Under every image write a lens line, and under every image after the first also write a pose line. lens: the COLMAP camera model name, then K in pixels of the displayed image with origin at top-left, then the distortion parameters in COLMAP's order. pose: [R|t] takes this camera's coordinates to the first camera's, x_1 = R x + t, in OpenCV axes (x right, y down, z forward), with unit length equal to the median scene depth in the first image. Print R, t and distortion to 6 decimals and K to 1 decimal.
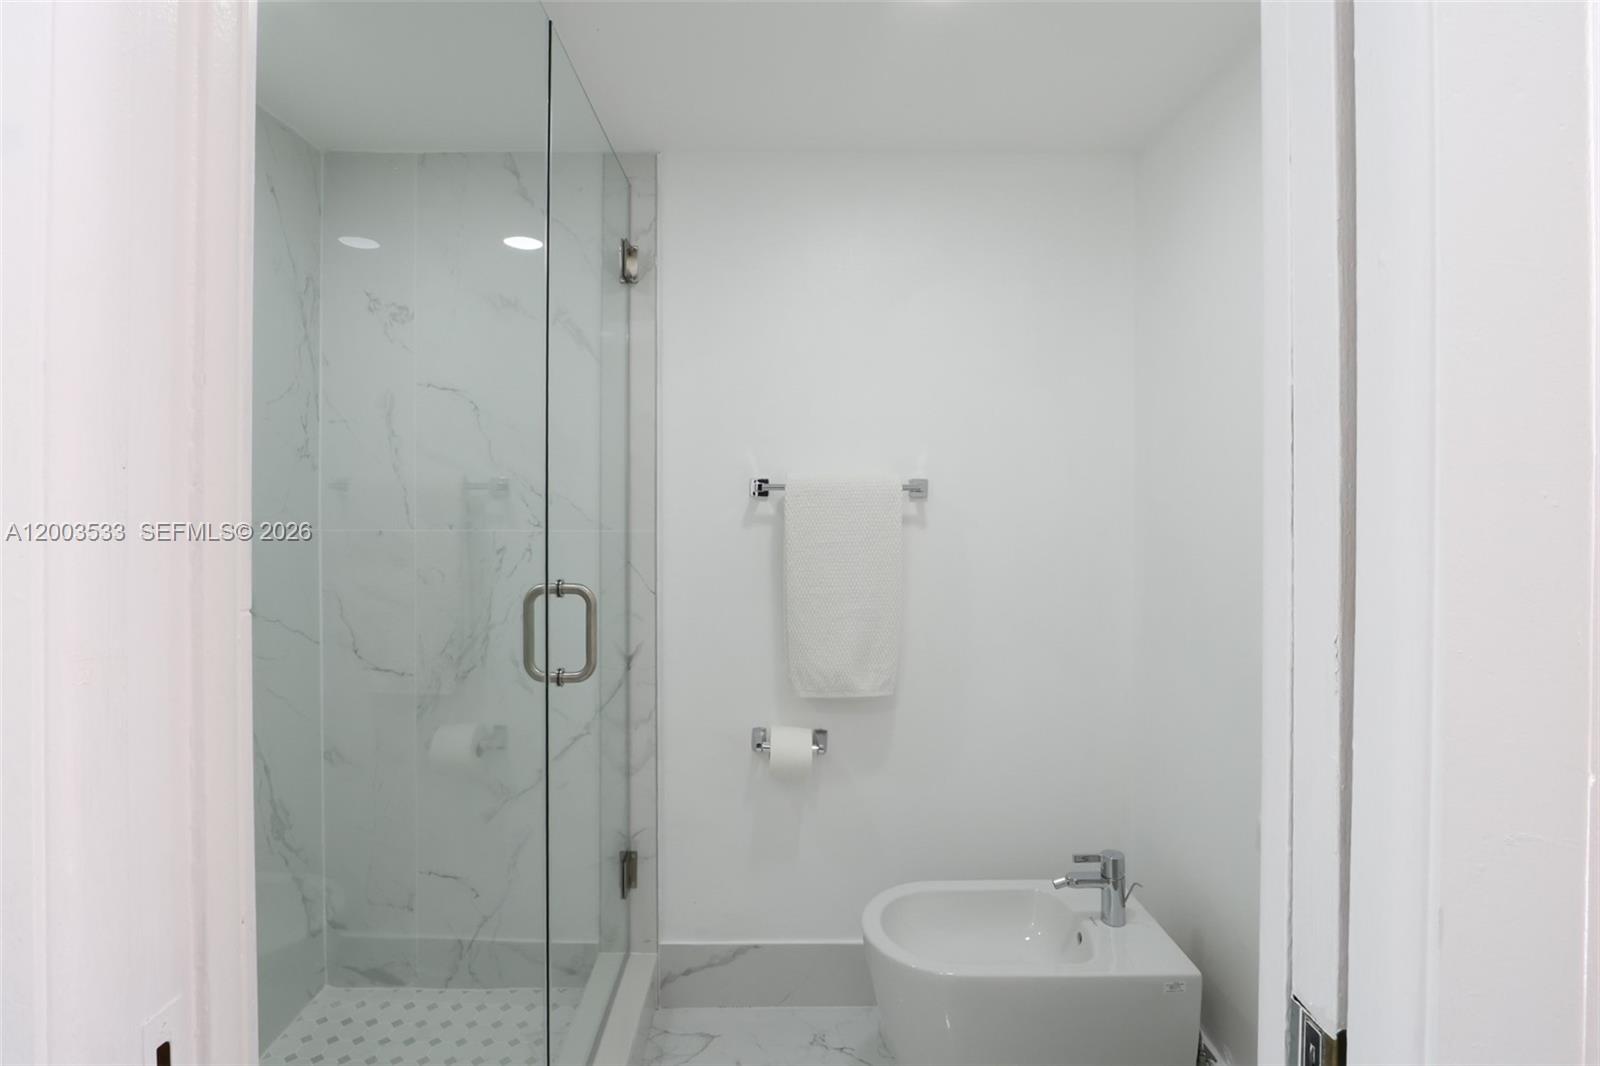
lens RADIAL K [[819.3, 0, 795.1], [0, 819.3, 505.1], [0, 0, 1]] dist [-0.004301, -0.000691]
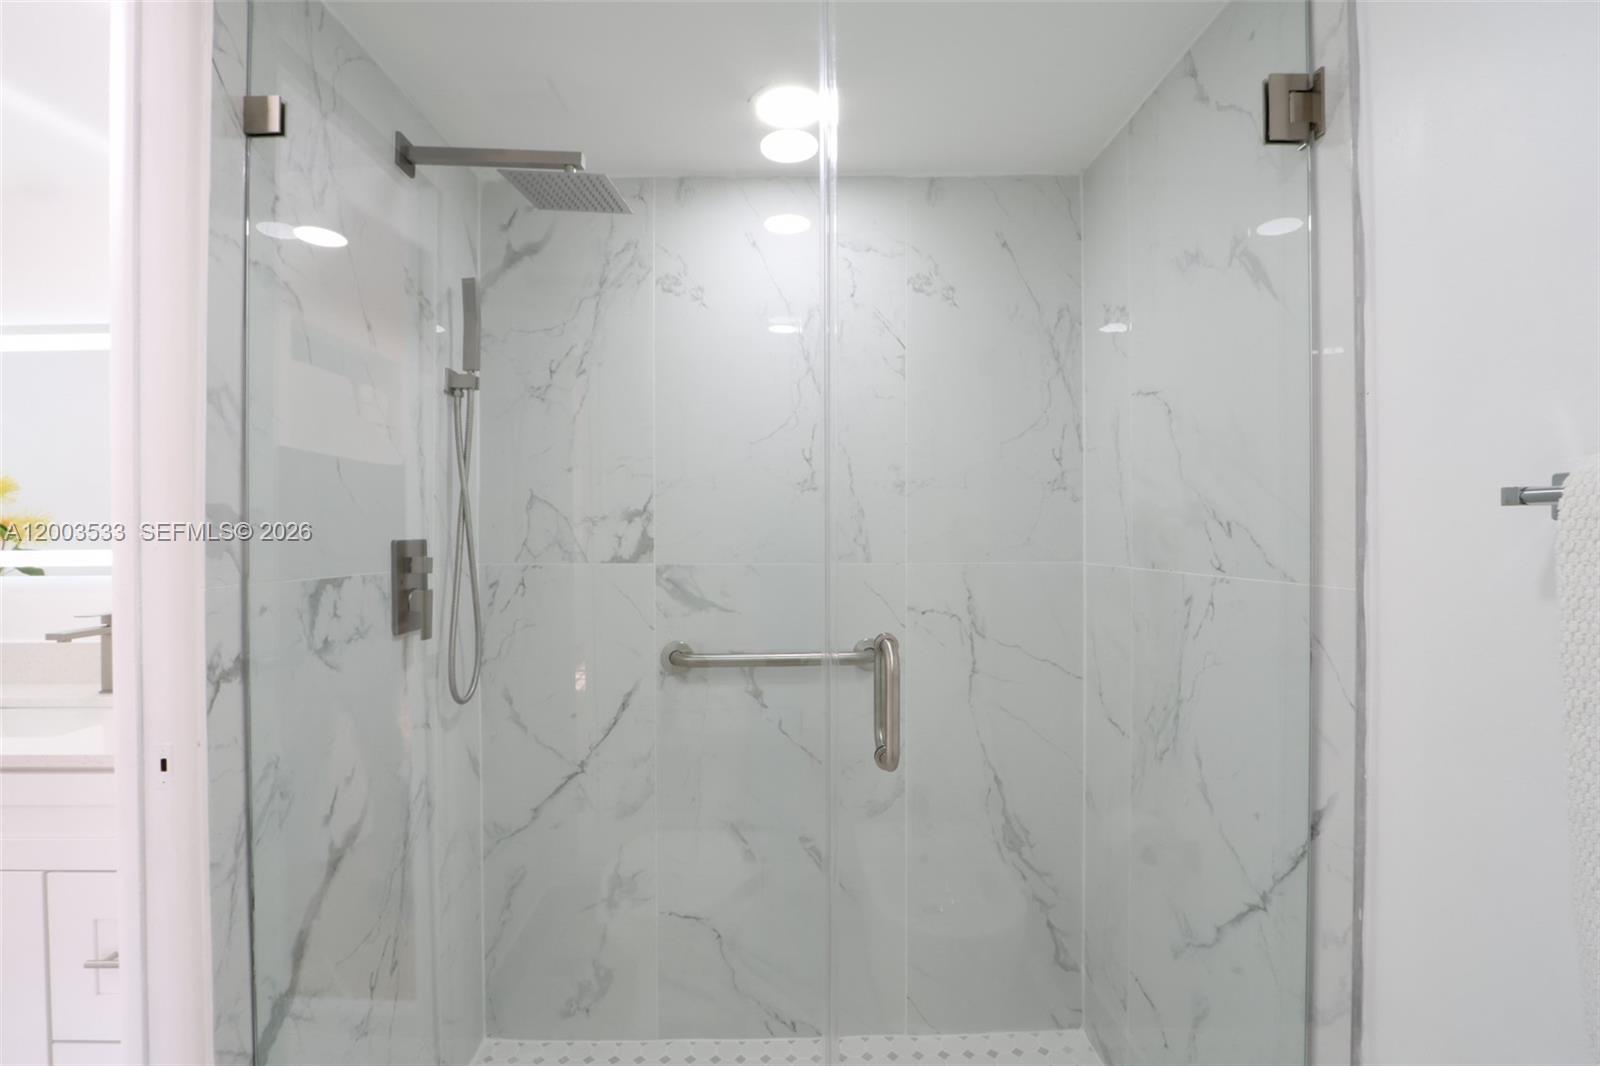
lens RADIAL K [[748.5, 0, 789.2], [0, 748.5, 537.5], [0, 0, 1]] dist [-0.020146, 0.000509]
pose [[-0.020372, 0.004330, -0.999783, 0.312141], [-0.000481, 0.999990, 0.004341, -0.003437], [0.999792, 0.000569, -0.020370, 0.661813]]
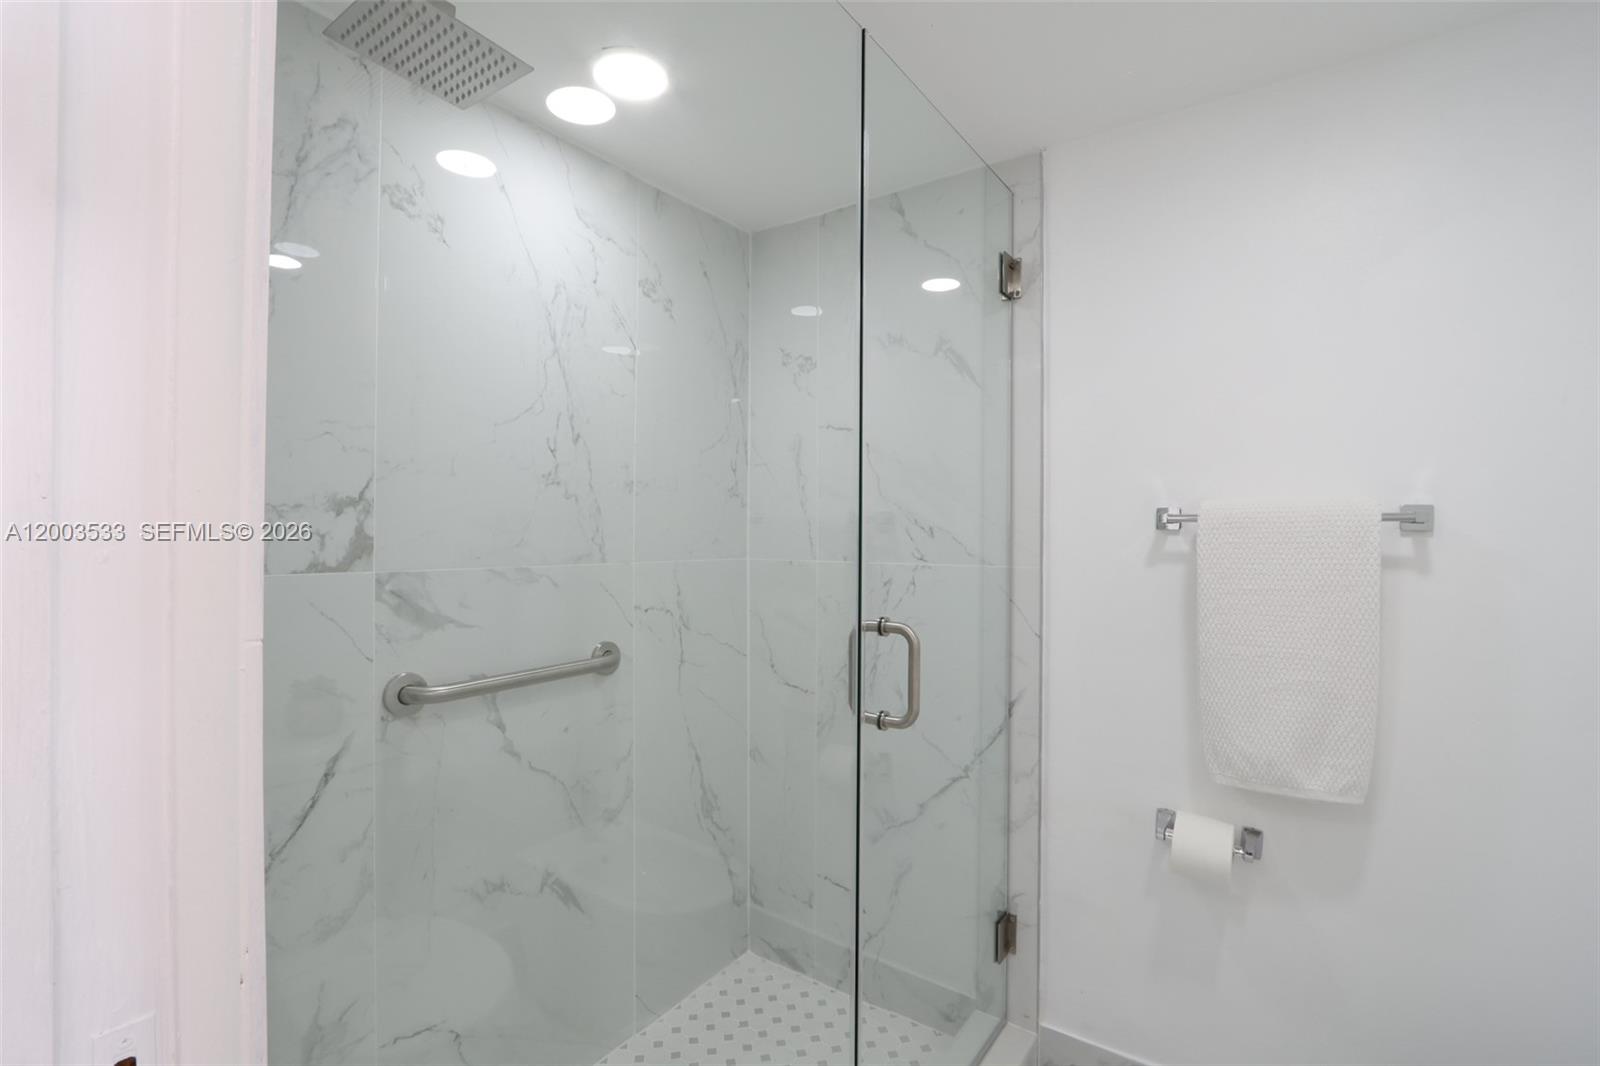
lens RADIAL K [[755.0, 0, 781.8], [0, 755.0, 535.4], [0, 0, 1]] dist [-0.013684, -0.000326]
pose [[0.802598, 0.003899, -0.596507, 0.098735], [-0.006315, 0.999978, -0.001961, -0.000808], [0.596486, 0.005341, 0.802605, 0.164178]]
